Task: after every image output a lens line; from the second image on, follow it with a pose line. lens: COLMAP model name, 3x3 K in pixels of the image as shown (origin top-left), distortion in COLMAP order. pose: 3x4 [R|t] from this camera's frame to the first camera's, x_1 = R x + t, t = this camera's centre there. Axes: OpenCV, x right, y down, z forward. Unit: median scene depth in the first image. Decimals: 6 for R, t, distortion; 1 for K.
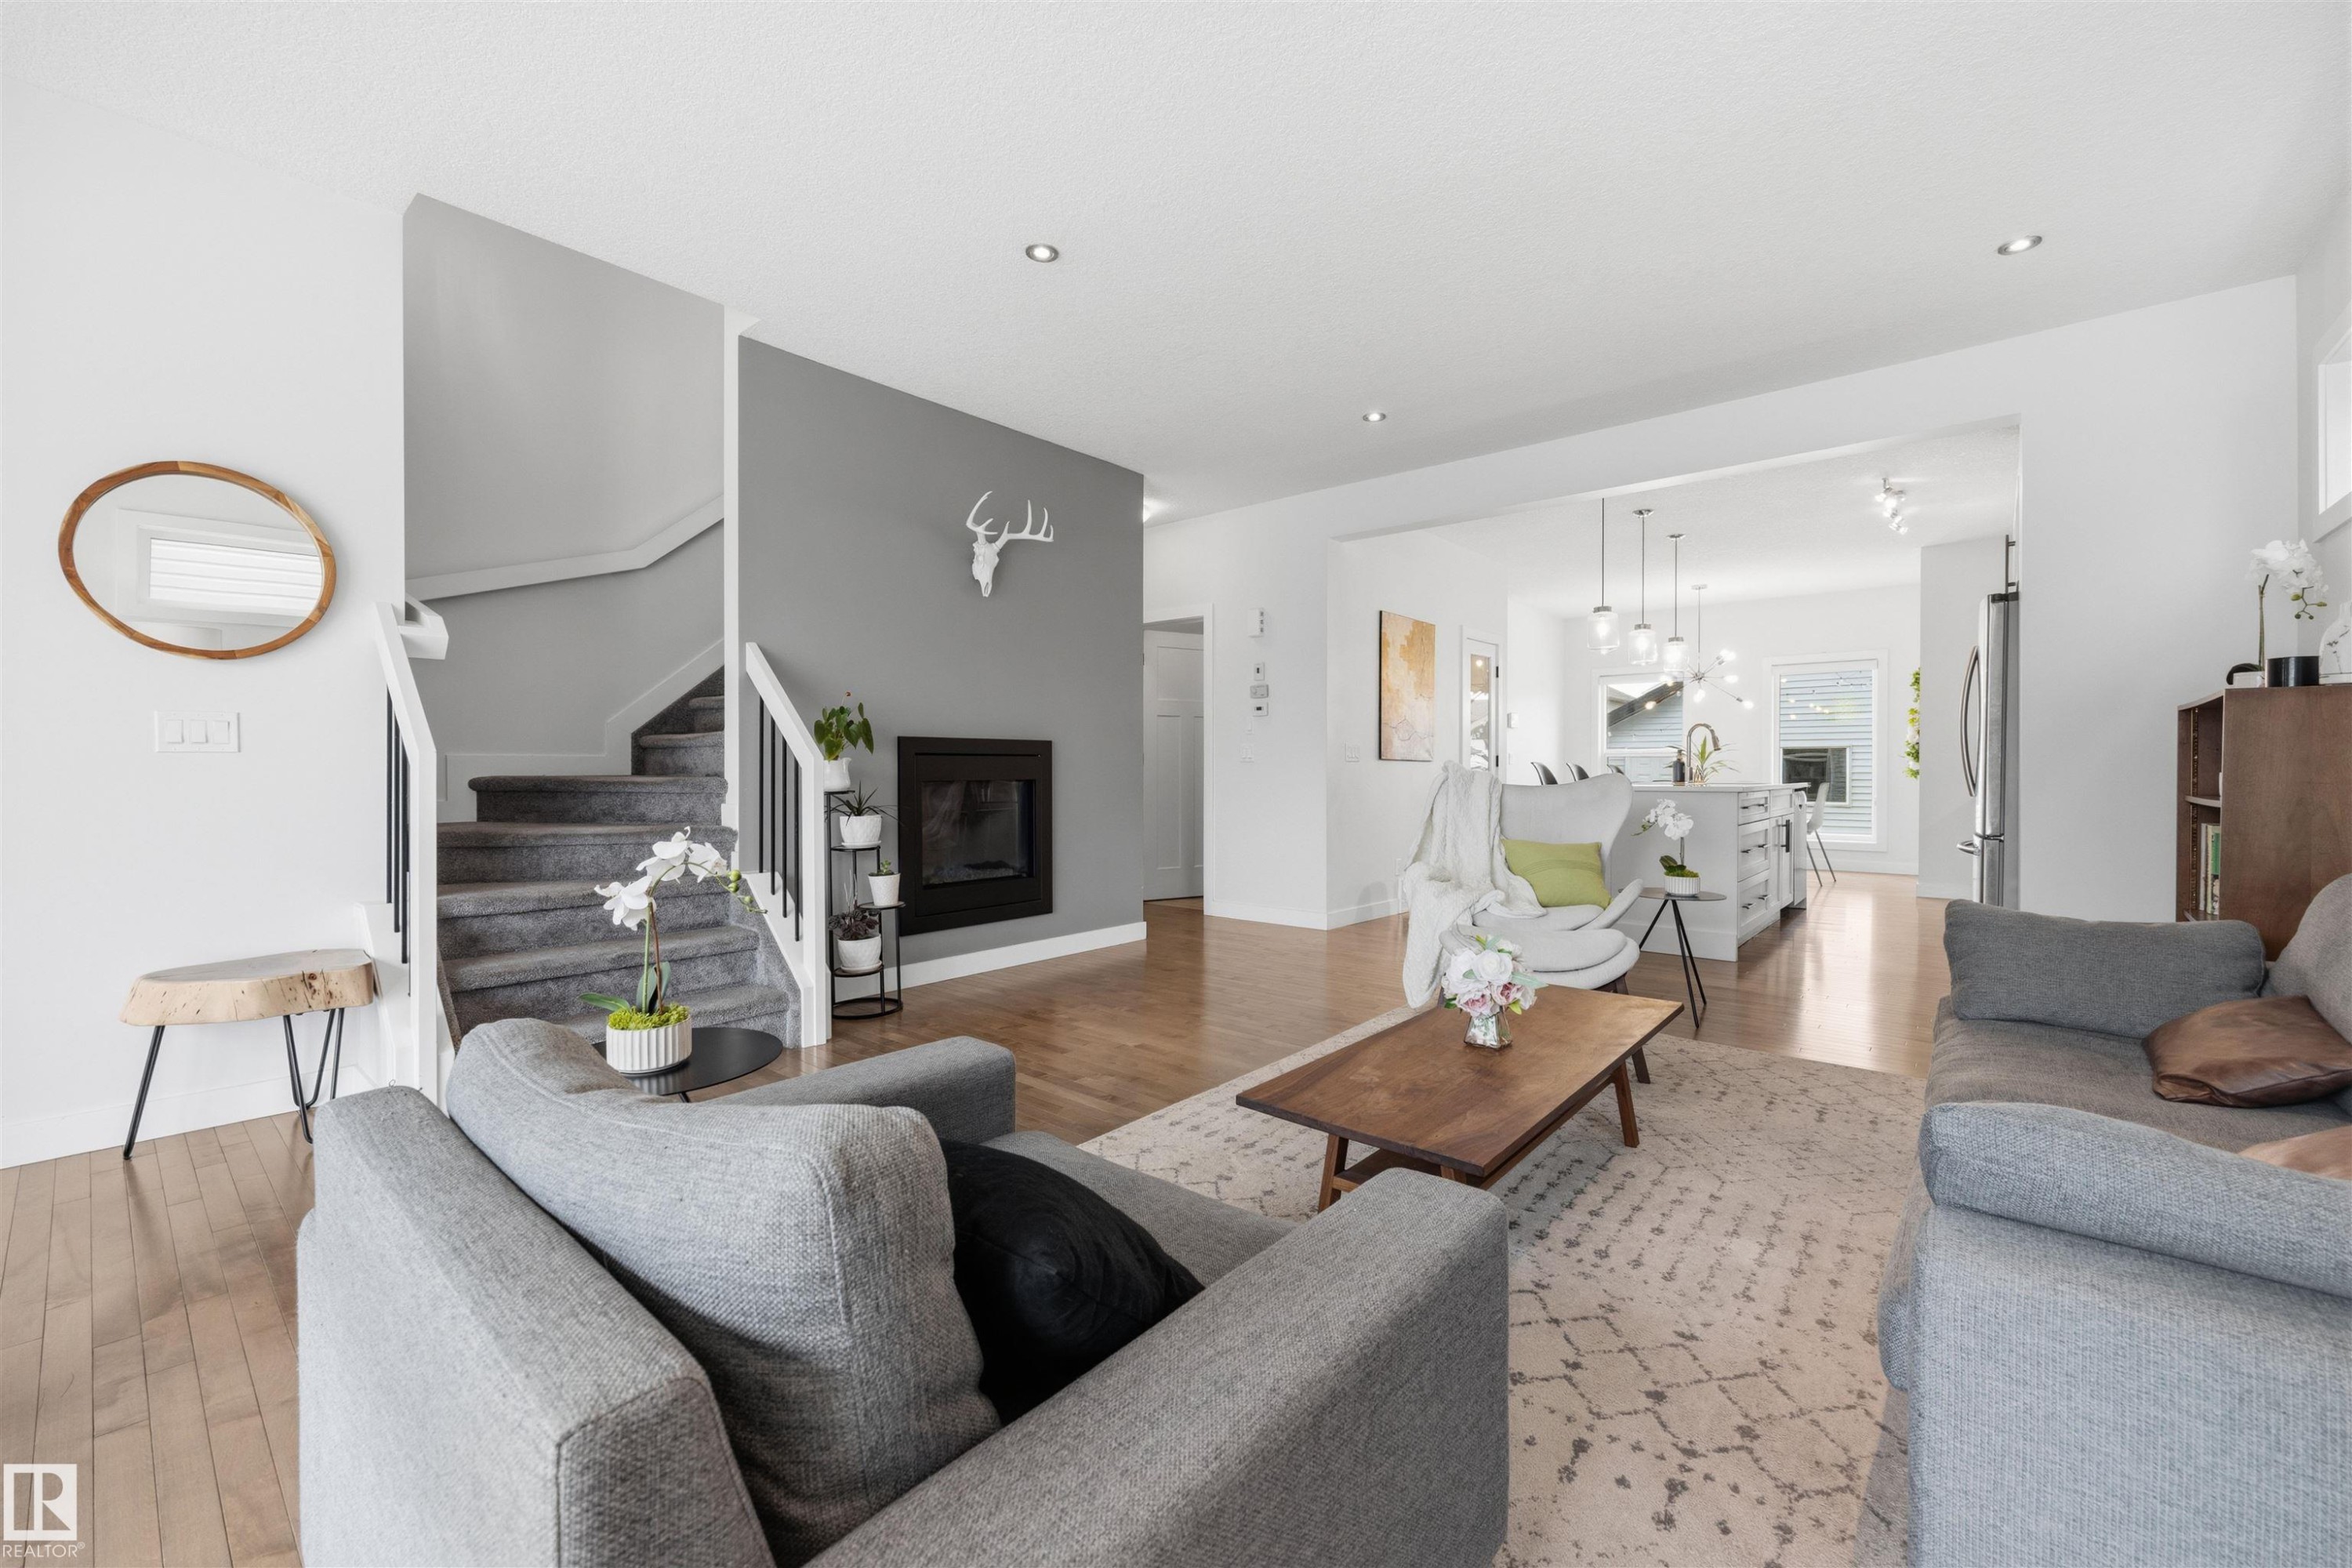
lens RADIAL K [[942.2, 0, 1176.4], [0, 942.2, 771.0], [0, 0, 1]] dist [-0.003530, -0.000146]
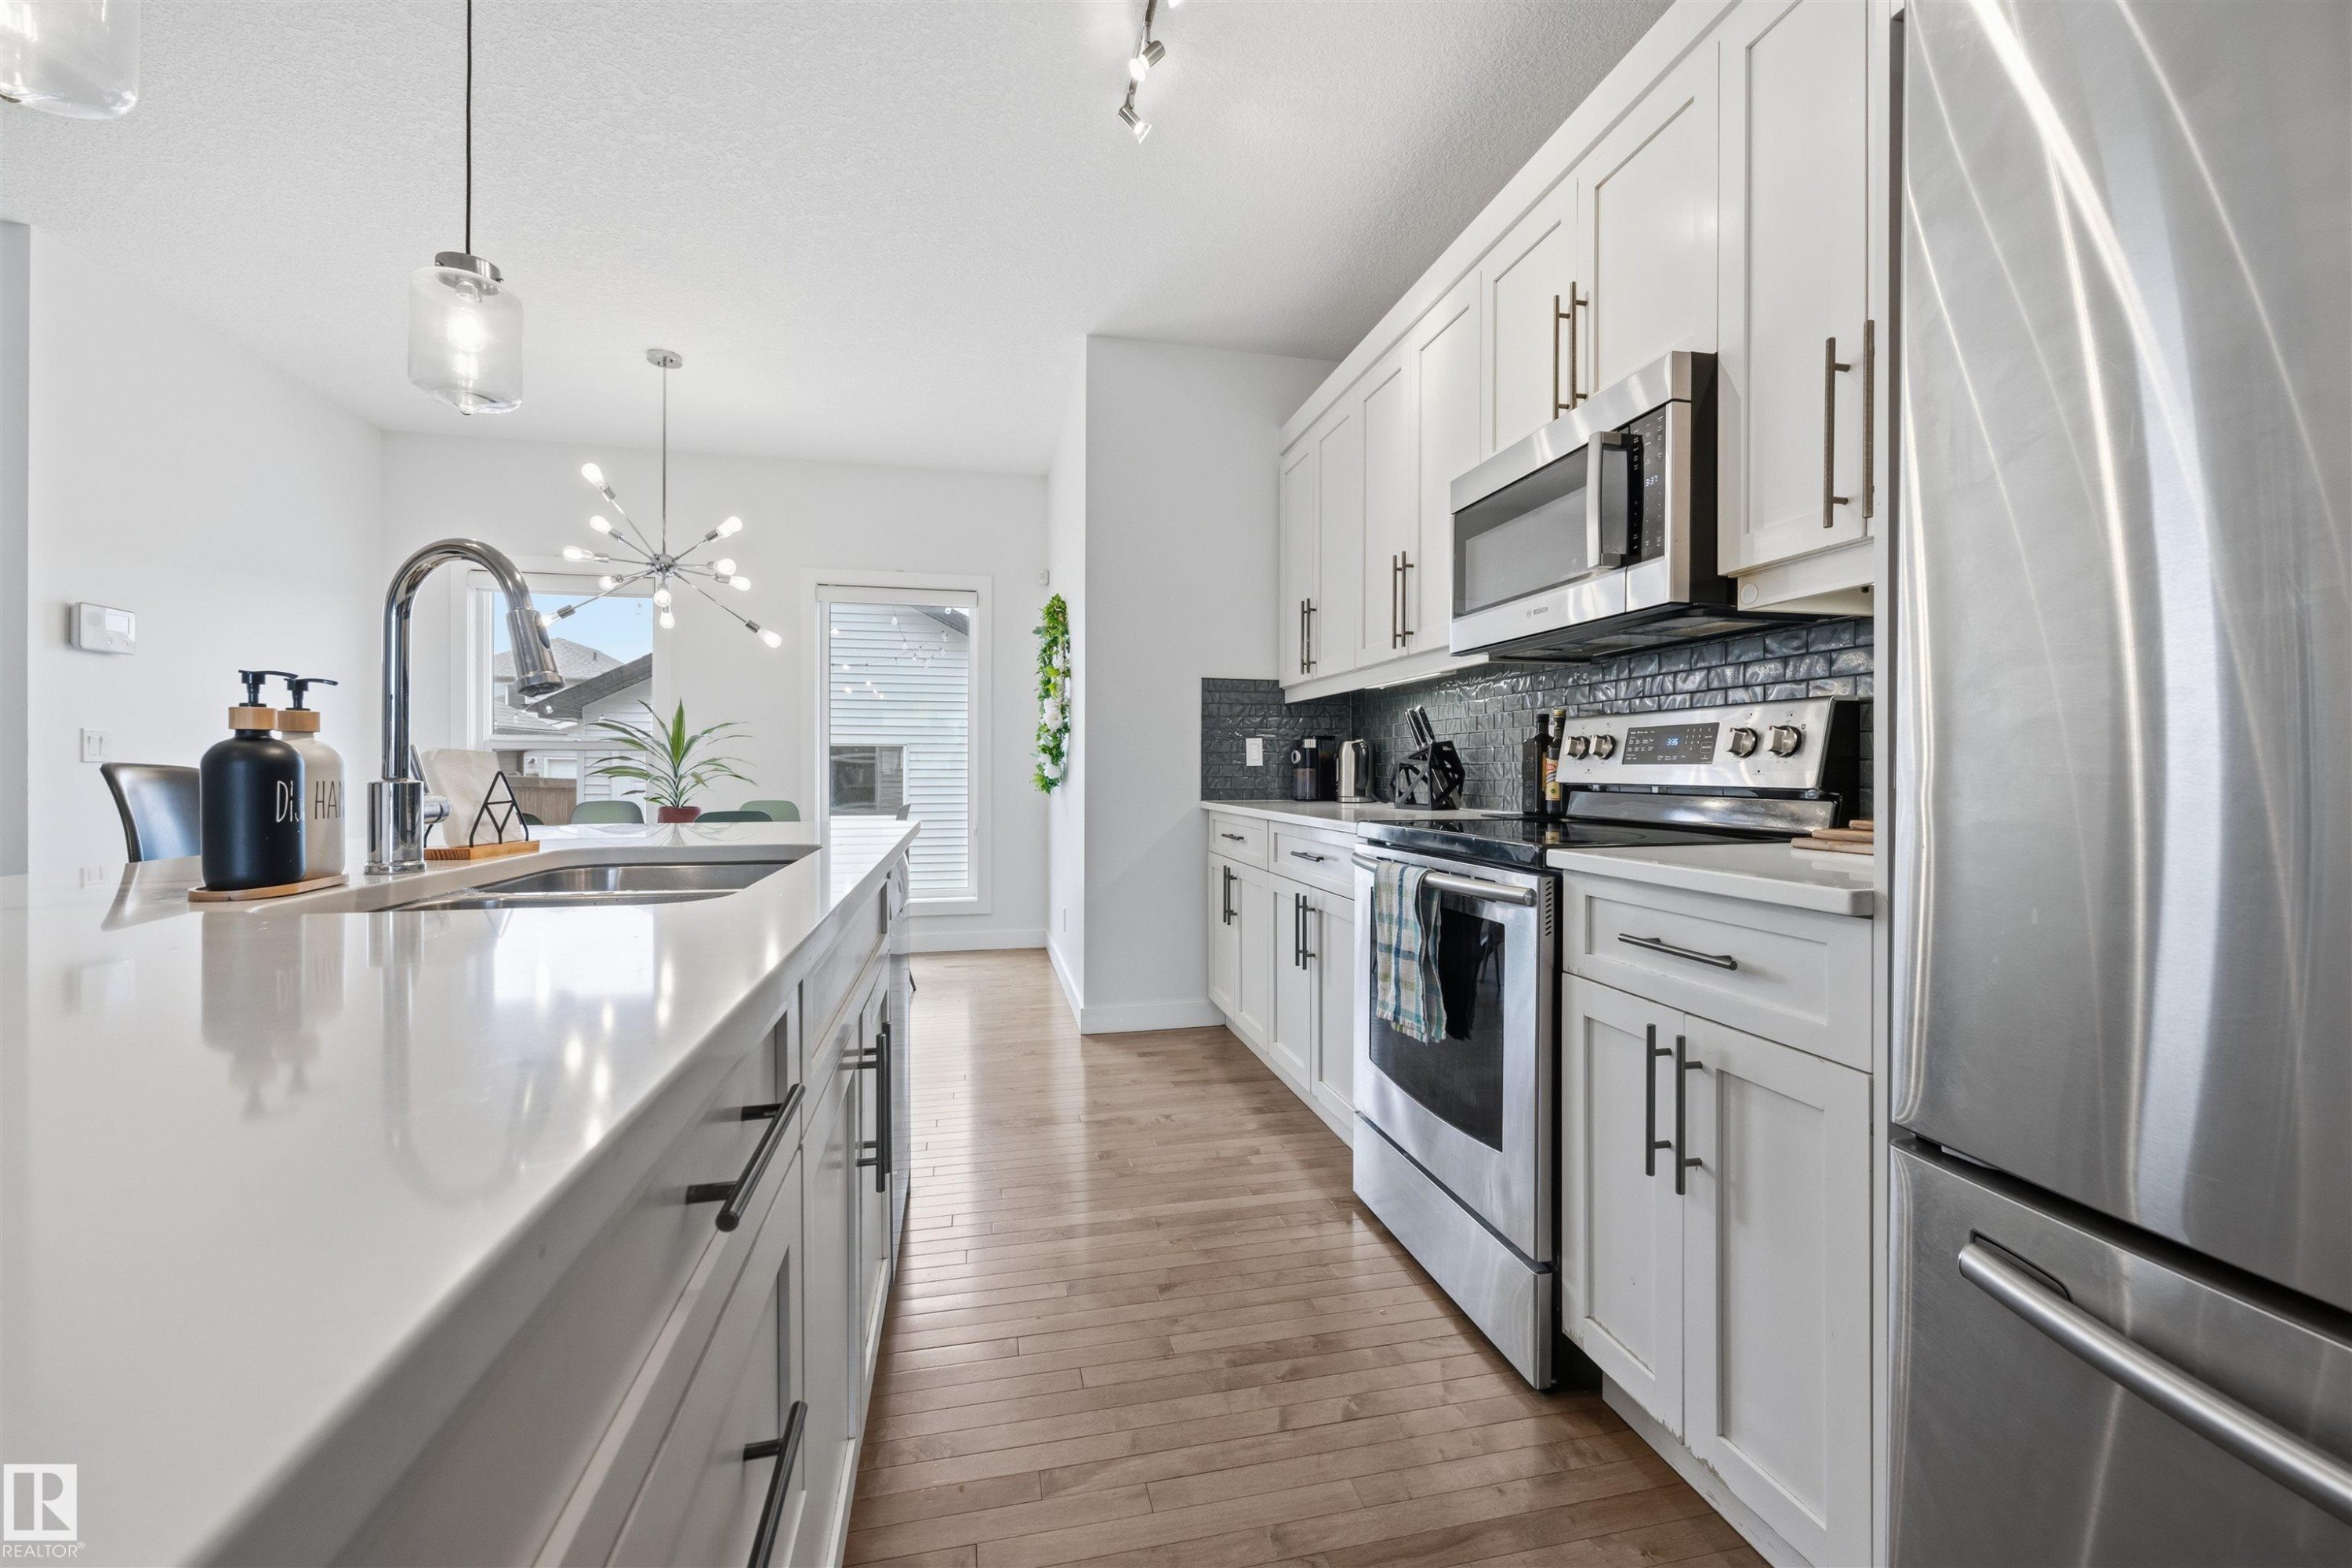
lens RADIAL K [[942.2, 0, 1179.9], [0, 942.2, 770.5], [0, 0, 1]] dist [-0.003530, -0.000146]
pose [[0.595894, 0.001138, 0.803062, 0.544085], [-0.000130, 0.999999, -0.001321, -0.006704], [-0.803063, 0.000683, 0.595894, 0.858377]]
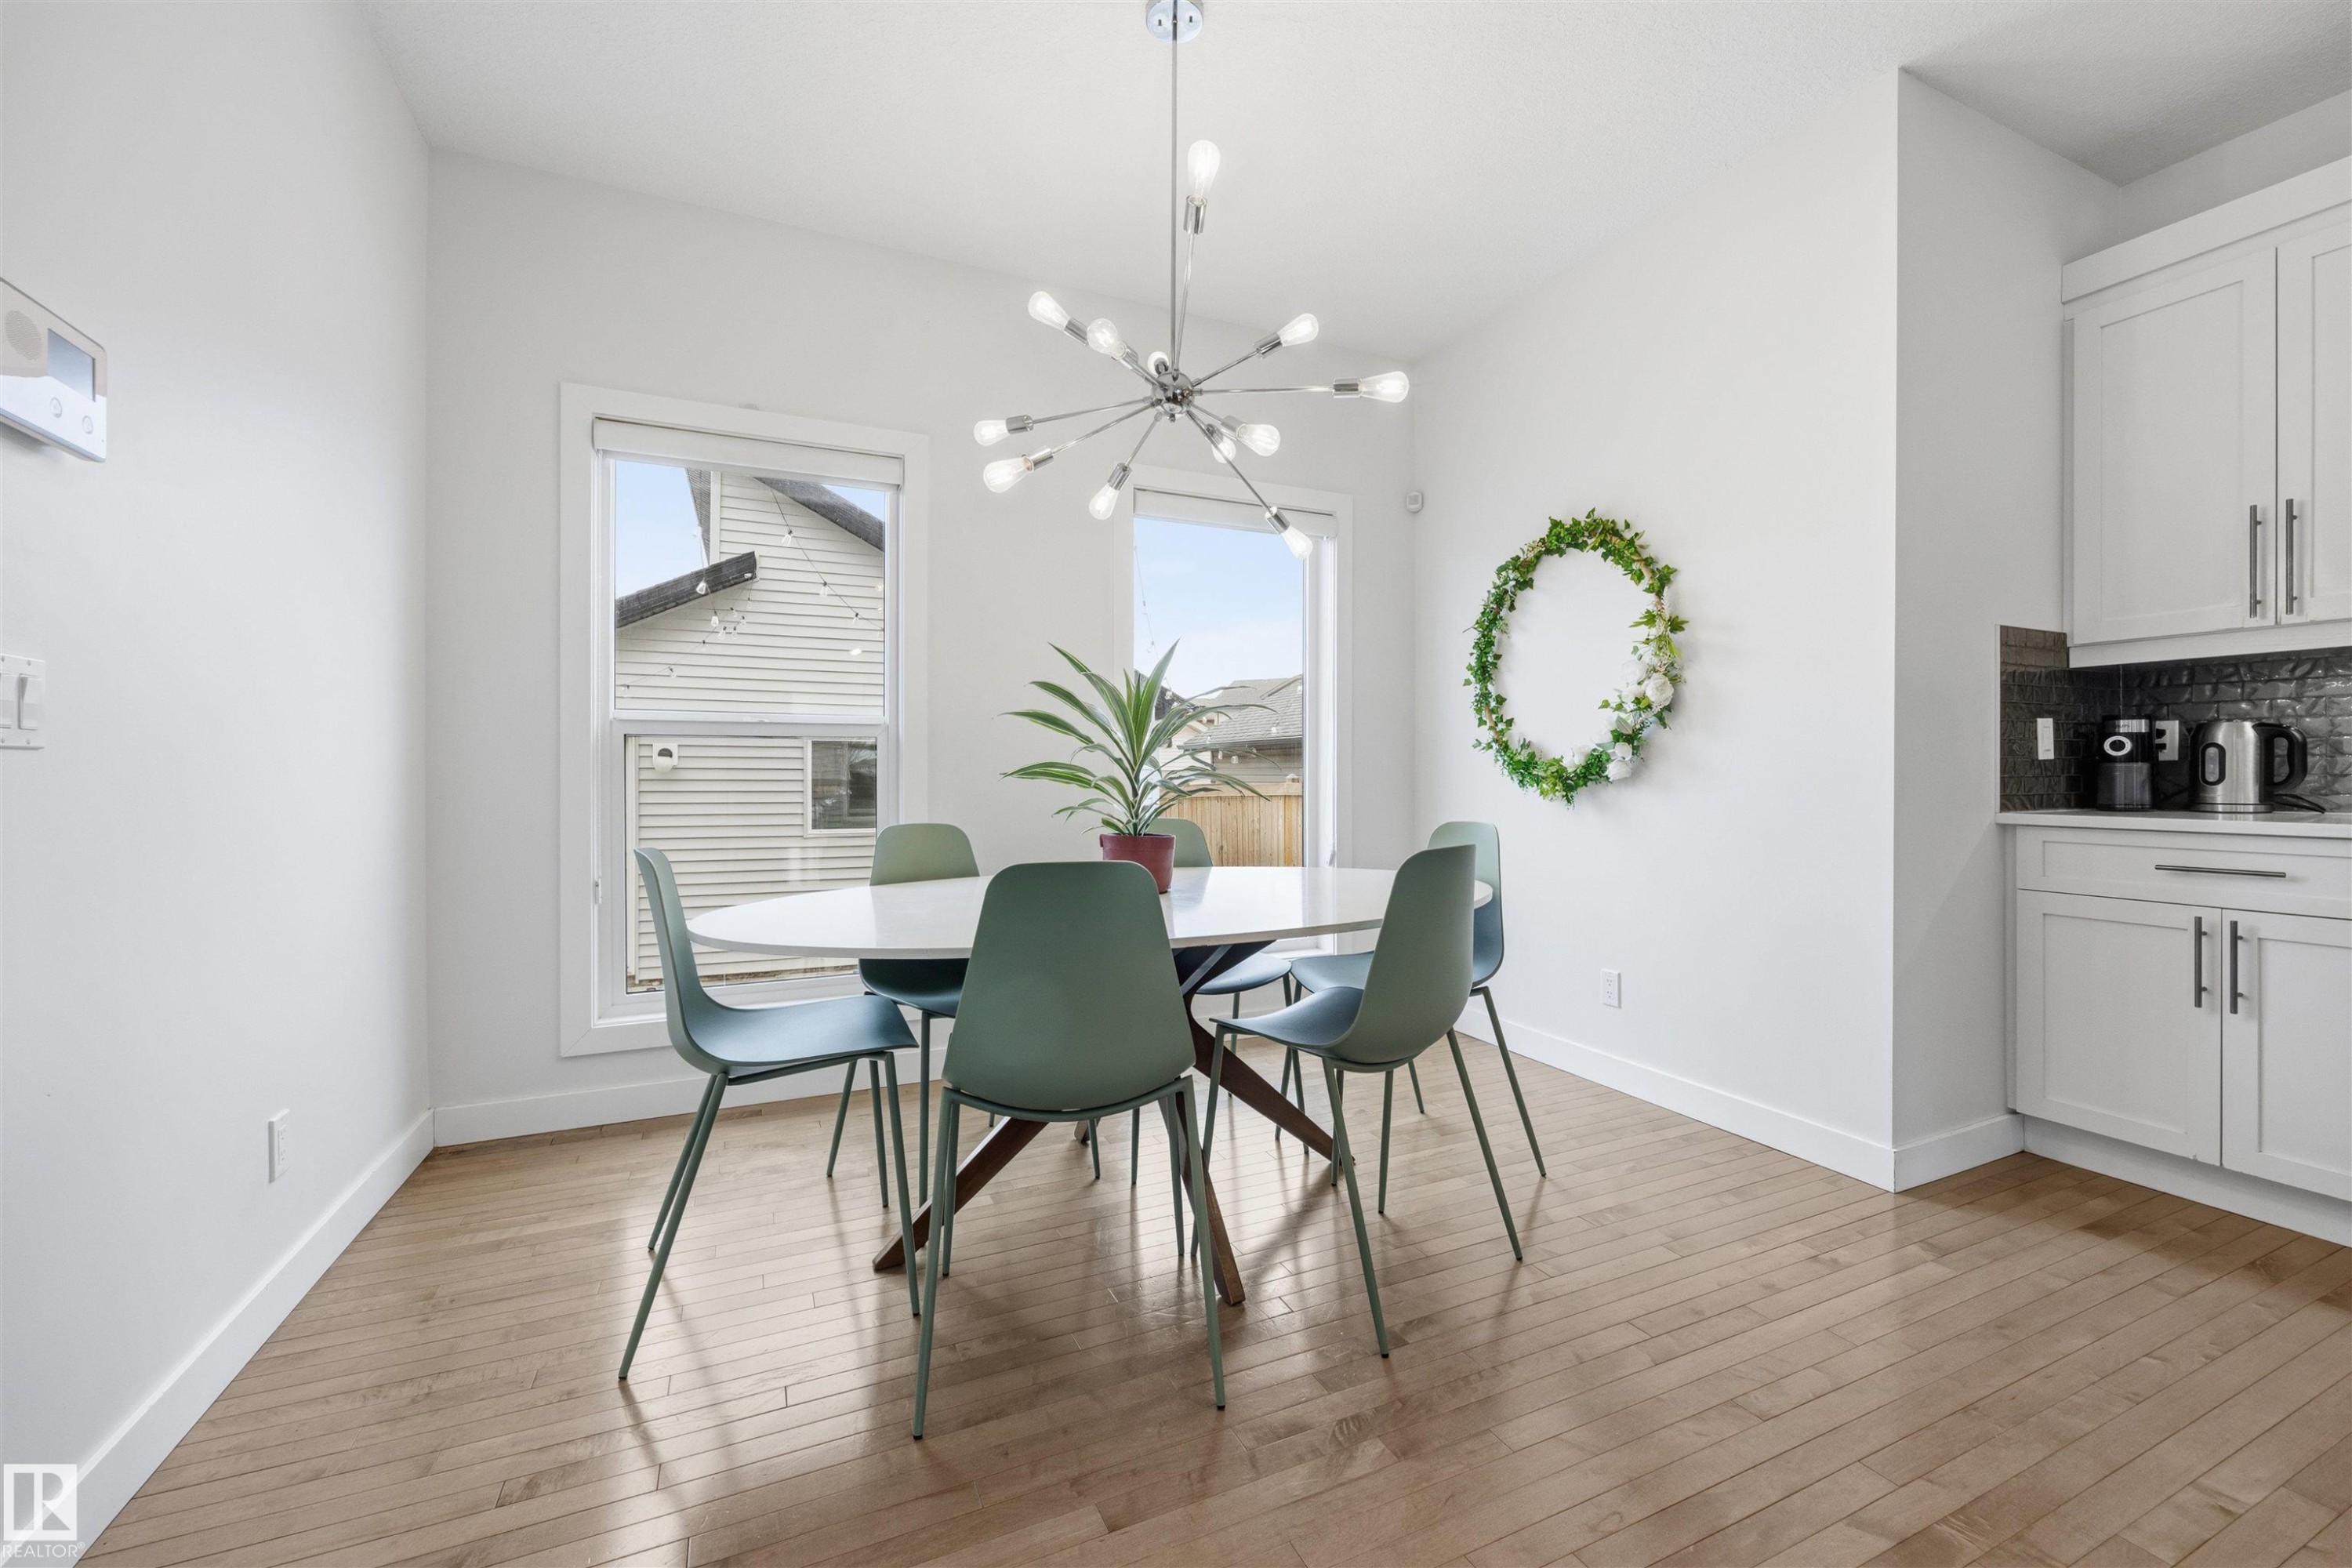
lens RADIAL K [[942.2, 0, 1191.9], [0, 942.2, 768.4], [0, 0, 1]] dist [-0.003530, -0.000146]
pose [[0.421630, 0.005296, 0.906753, 0.533977], [0.003202, 0.999968, -0.007329, -0.004561], [-0.906762, 0.005993, 0.421599, 1.407151]]
